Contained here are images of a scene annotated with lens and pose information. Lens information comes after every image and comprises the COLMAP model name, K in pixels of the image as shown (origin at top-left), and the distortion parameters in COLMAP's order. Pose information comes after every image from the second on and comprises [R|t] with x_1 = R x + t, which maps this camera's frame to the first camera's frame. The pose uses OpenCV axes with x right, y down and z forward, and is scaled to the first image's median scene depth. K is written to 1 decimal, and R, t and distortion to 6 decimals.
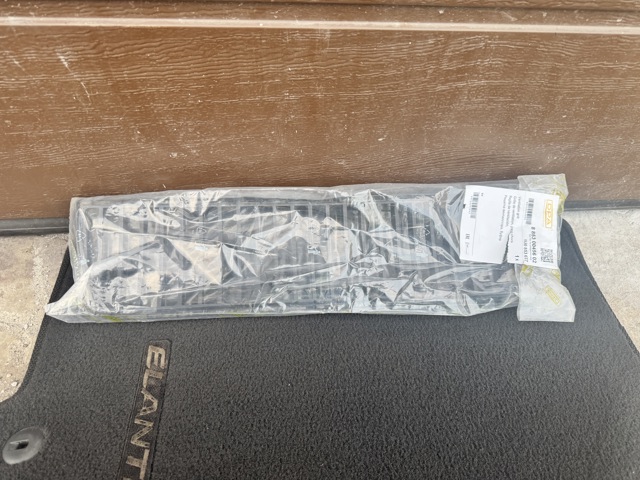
lens RADIAL K [[462.1, 0, 320.0], [0, 462.1, 240.0], [0, 0, 1]] dist [-0.015354, -0.002241]
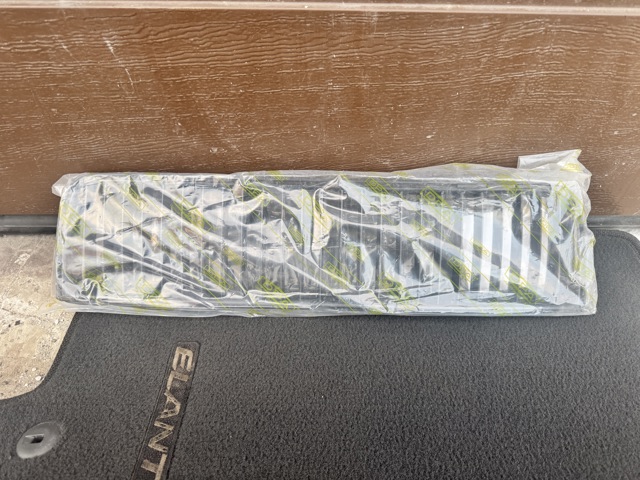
lens RADIAL K [[462.1, 0, 320.0], [0, 462.1, 240.0], [0, 0, 1]] dist [-0.015354, -0.002241]
pose [[0.994978, 0.029588, -0.095622, 0.007233], [-0.037914, 0.995533, -0.086464, 0.089315], [0.092637, 0.089655, 0.991655, 0.073101]]
